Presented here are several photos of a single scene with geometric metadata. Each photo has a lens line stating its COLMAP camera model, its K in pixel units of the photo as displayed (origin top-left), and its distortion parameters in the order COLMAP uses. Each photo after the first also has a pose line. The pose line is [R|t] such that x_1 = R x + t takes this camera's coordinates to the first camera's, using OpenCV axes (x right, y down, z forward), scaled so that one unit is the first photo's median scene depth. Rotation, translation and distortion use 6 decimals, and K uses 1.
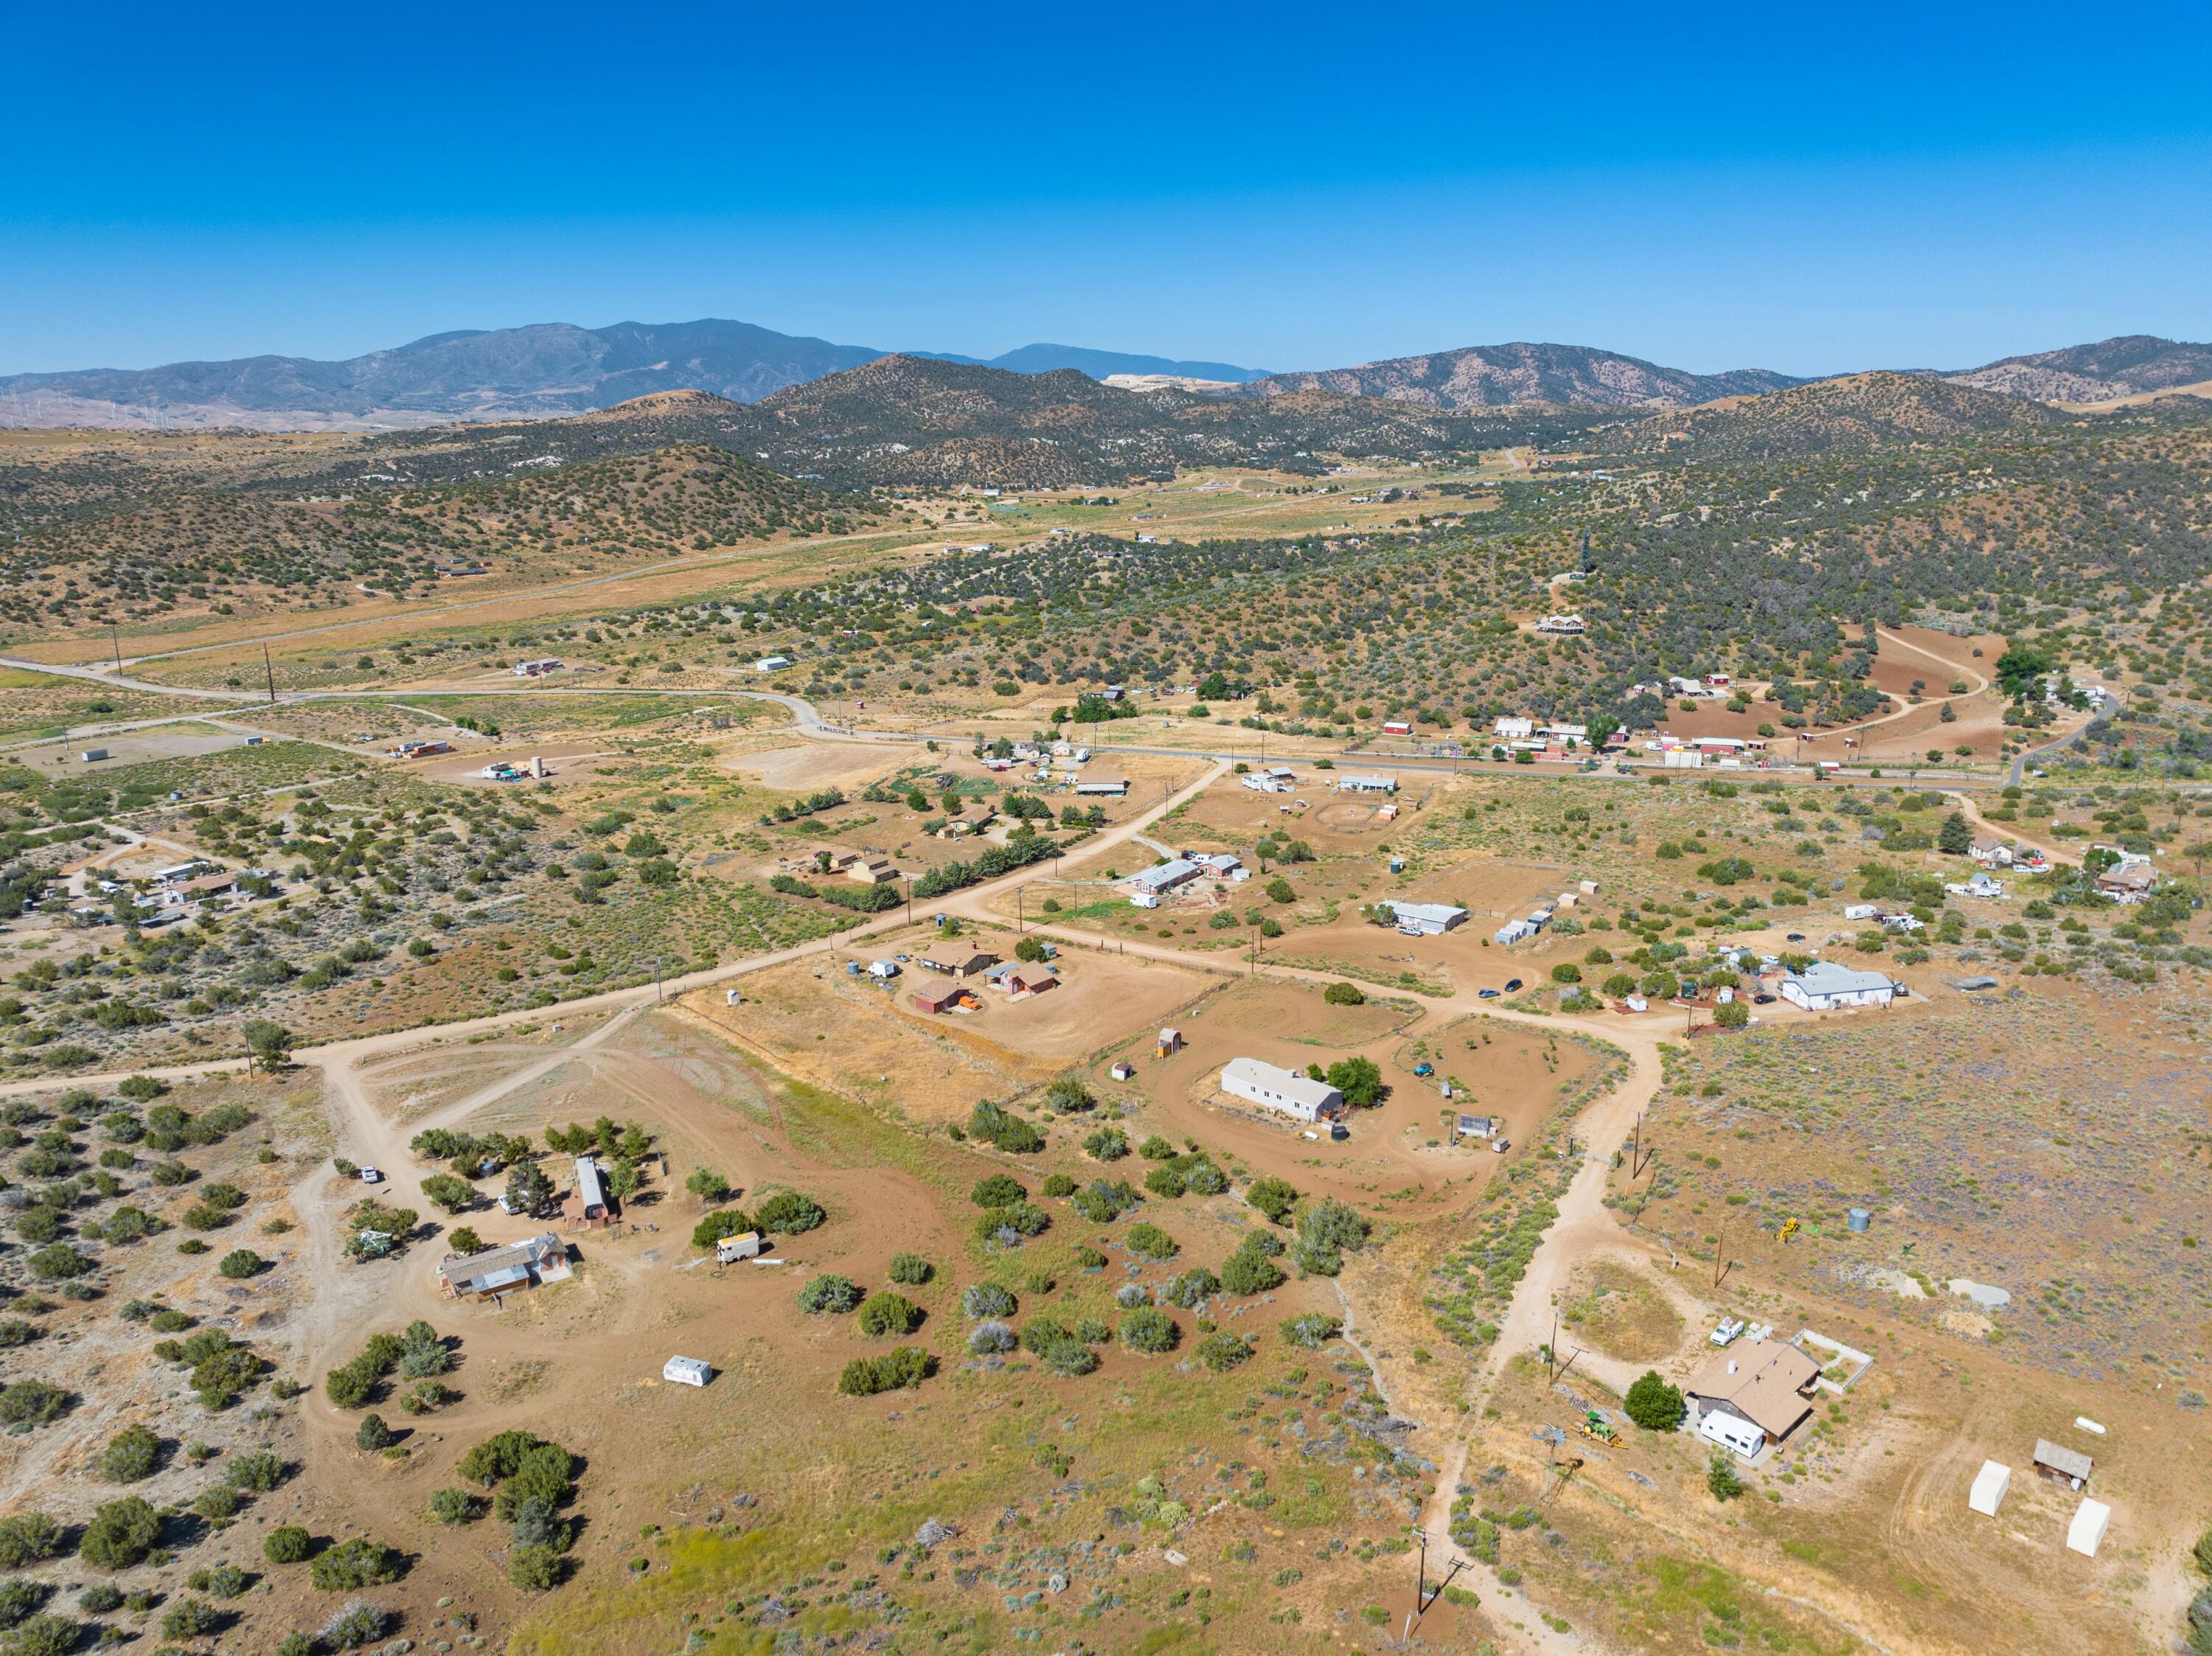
lens RADIAL K [[1556.4, 0, 1106.0], [0, 1556.4, 828.0], [0, 0, 1]] dist [-0.016154, -0.046598]
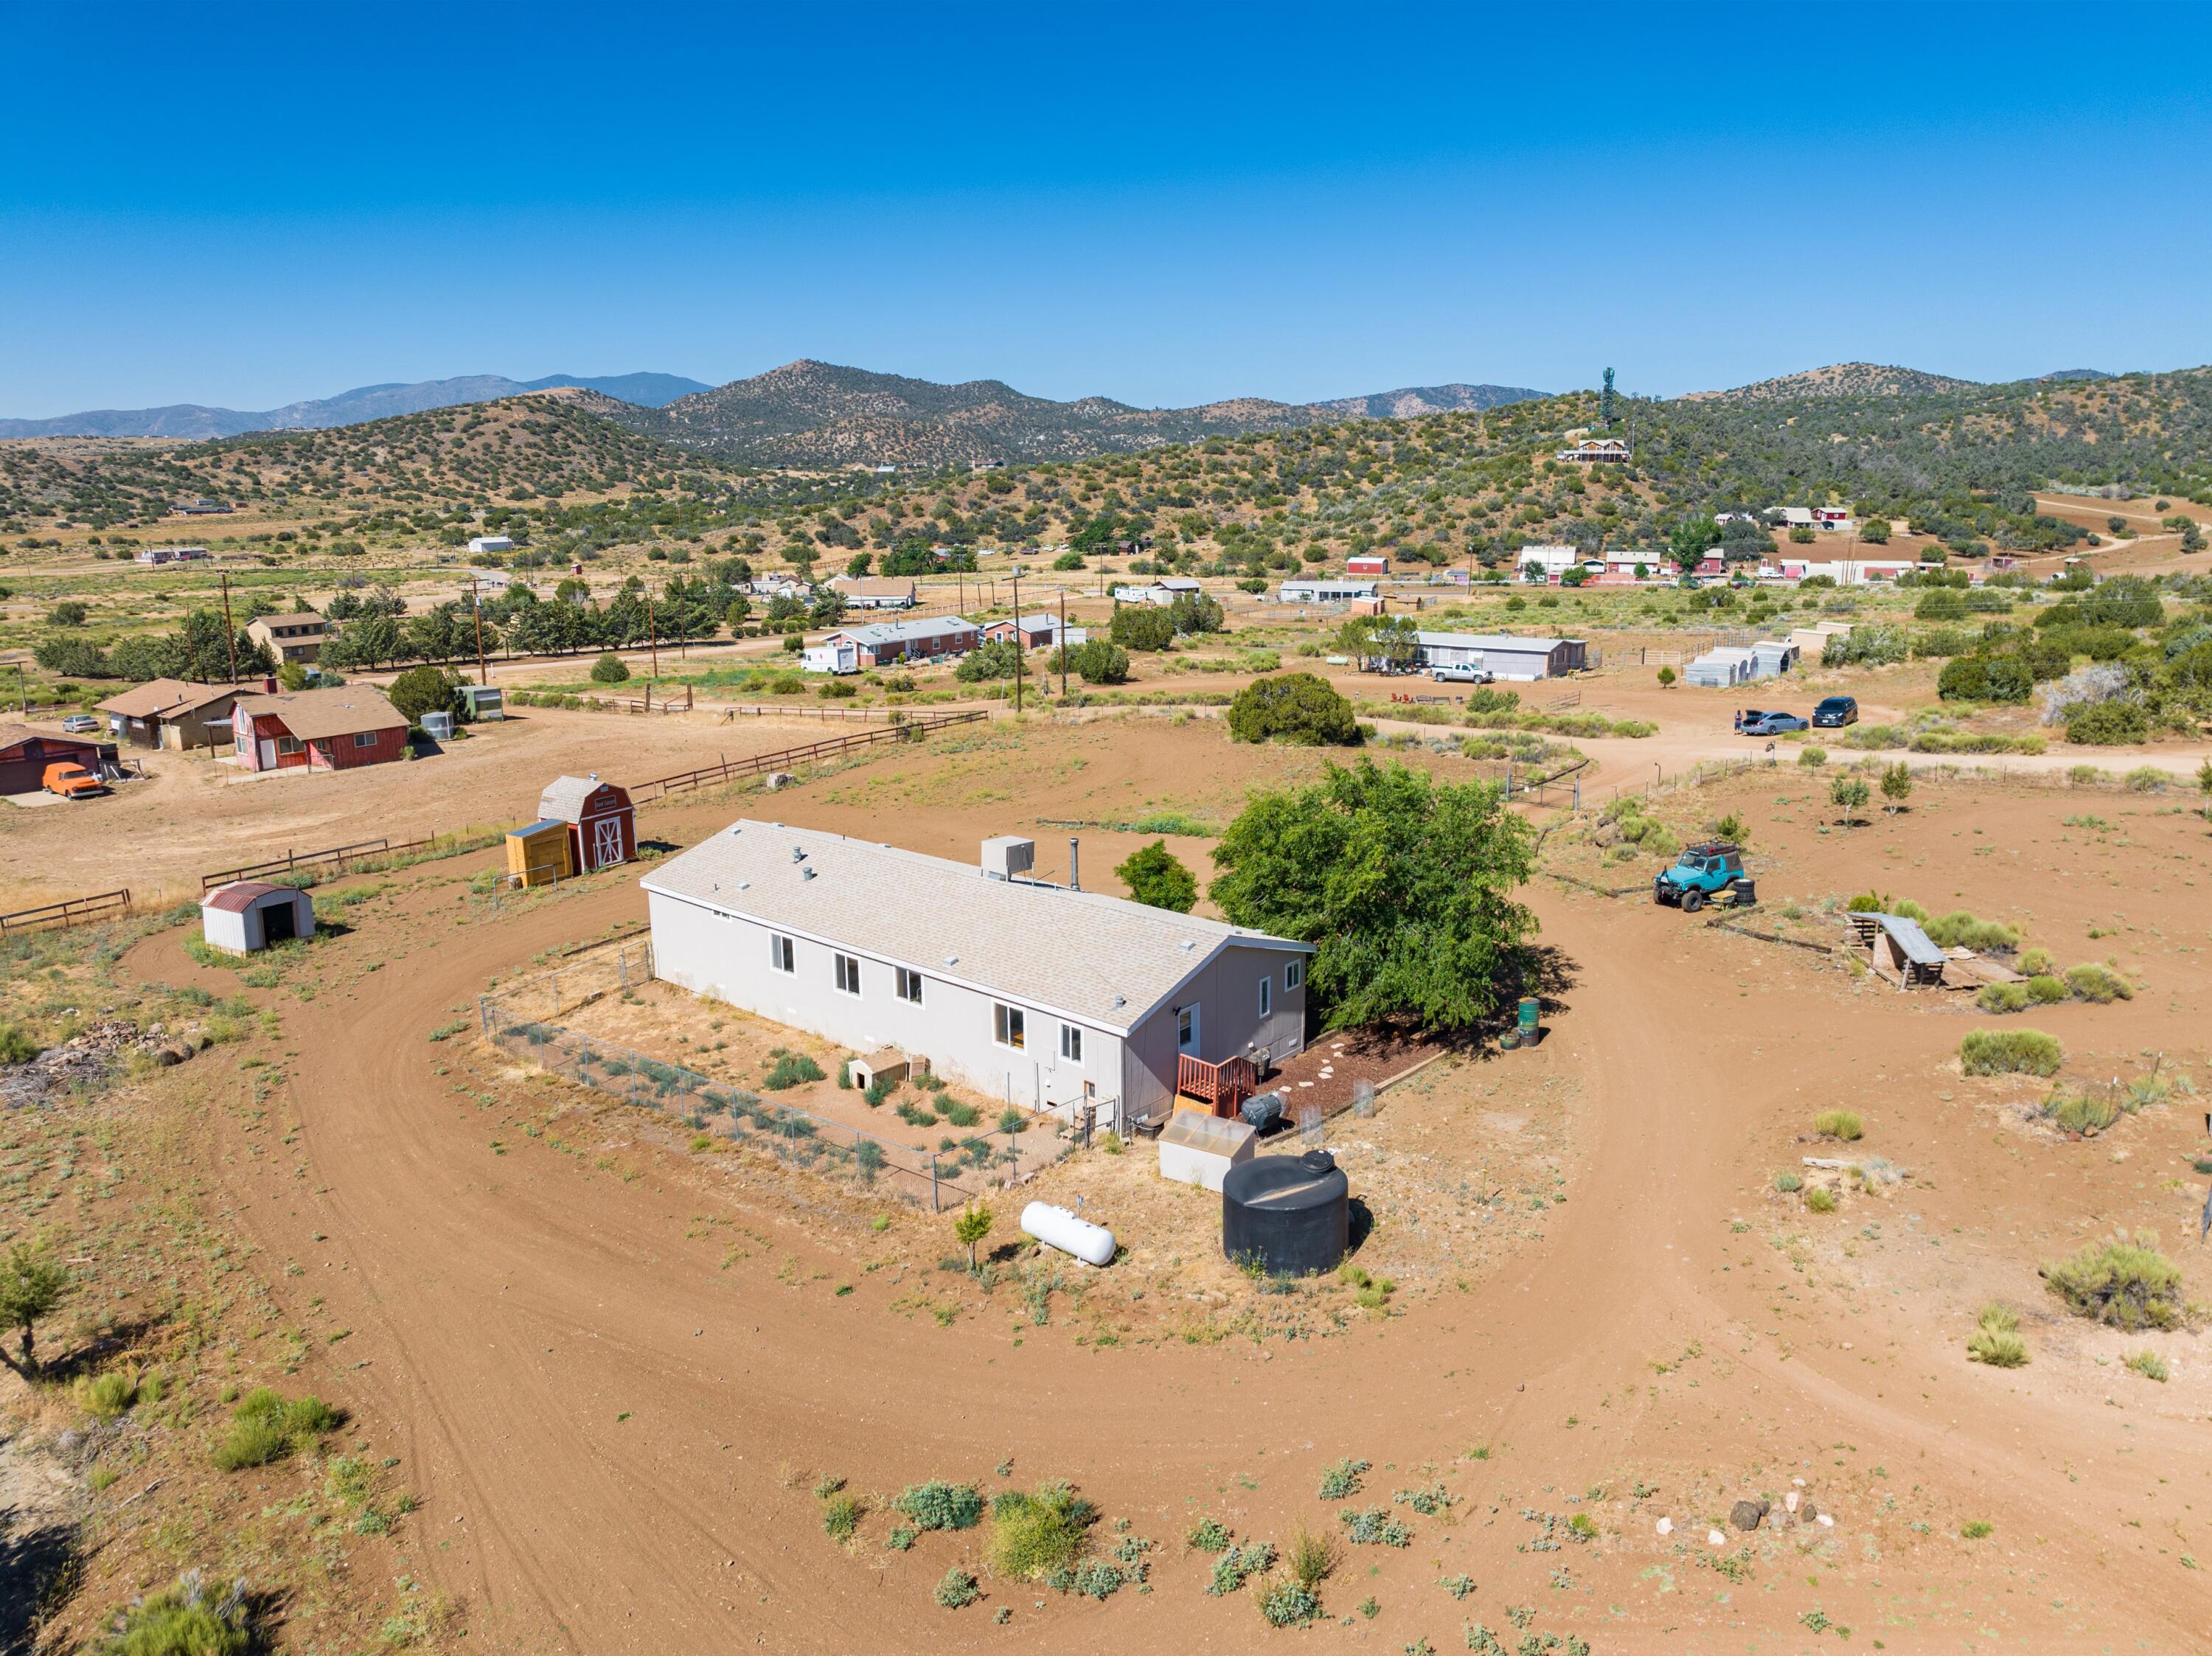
lens RADIAL K [[1559.8, 0, 1098.7], [0, 1559.8, 825.4], [0, 0, 1]] dist [-0.036441, 0.000145]
pose [[0.999478, -0.006636, 0.031614, 0.045264], [0.007907, 0.999159, -0.040233, 0.058722], [-0.031320, 0.040462, 0.998690, 0.301788]]
